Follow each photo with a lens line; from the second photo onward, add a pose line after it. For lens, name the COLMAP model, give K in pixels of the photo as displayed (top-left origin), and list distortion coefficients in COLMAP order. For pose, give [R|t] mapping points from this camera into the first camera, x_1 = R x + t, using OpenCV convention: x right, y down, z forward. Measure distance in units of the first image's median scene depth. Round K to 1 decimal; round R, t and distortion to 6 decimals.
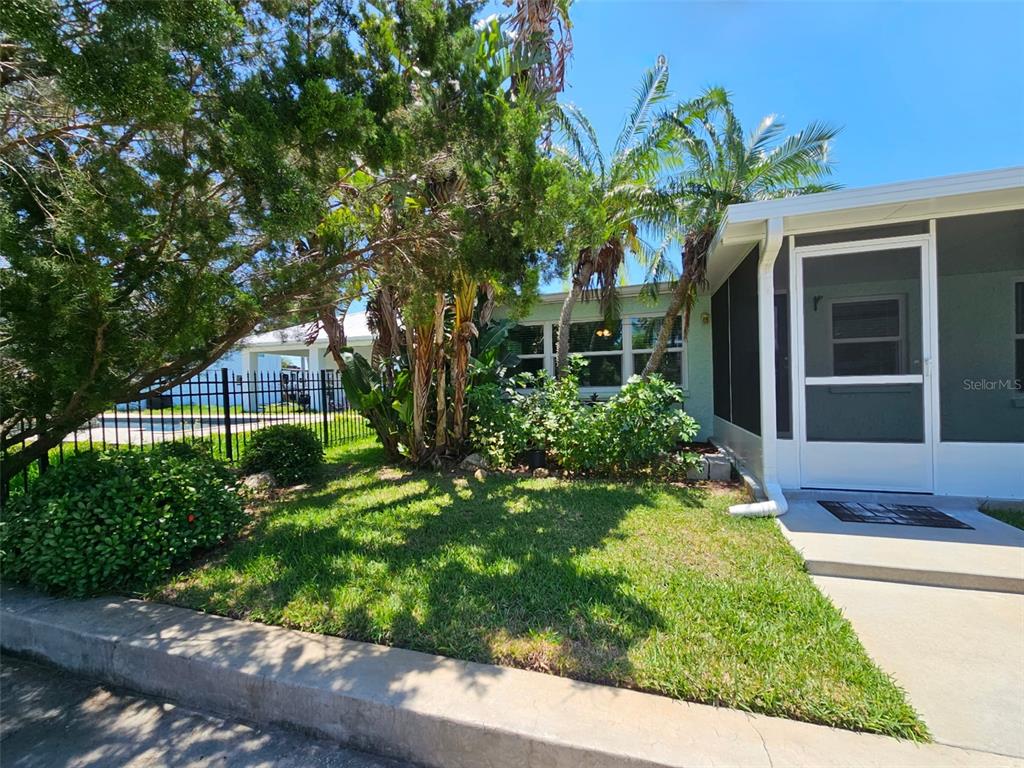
lens RADIAL K [[422.1, 0, 512.0], [0, 422.1, 384.0], [0, 0, 1]] dist [-0.002863, -0.000263]
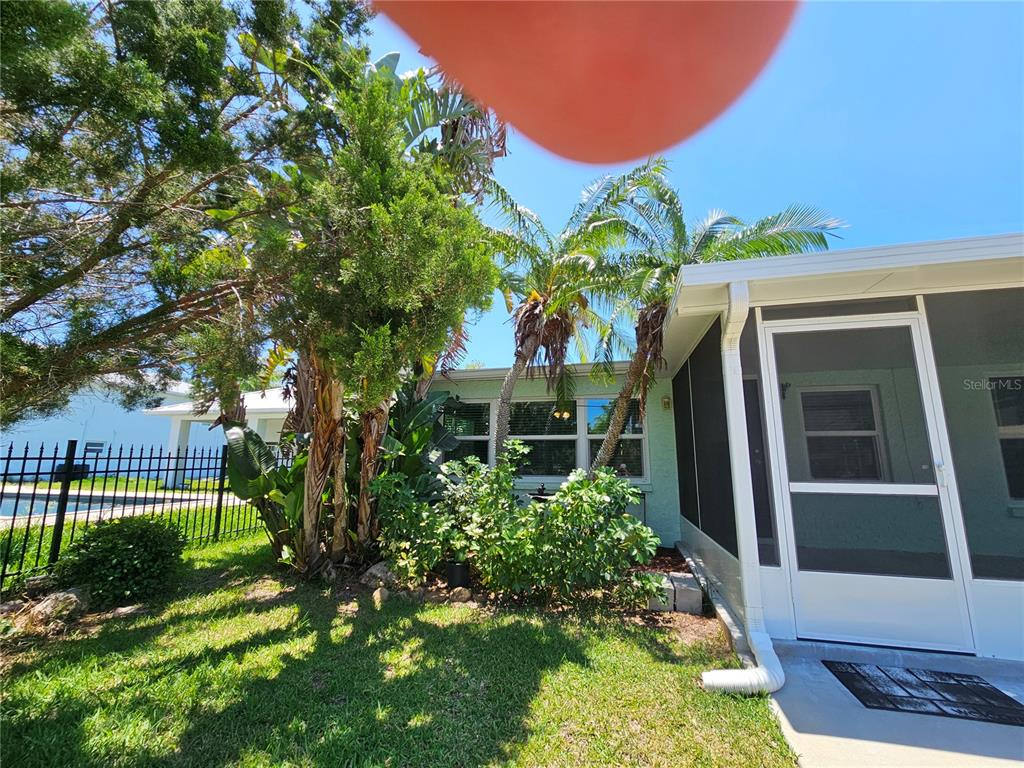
lens RADIAL K [[422.1, 0, 512.0], [0, 422.1, 384.0], [0, 0, 1]] dist [-0.002863, -0.000263]
pose [[0.997117, 0.043721, 0.062017, 0.099297], [-0.031523, 0.982129, -0.185549, -0.024298], [-0.069021, 0.183059, 0.980676, 0.181585]]
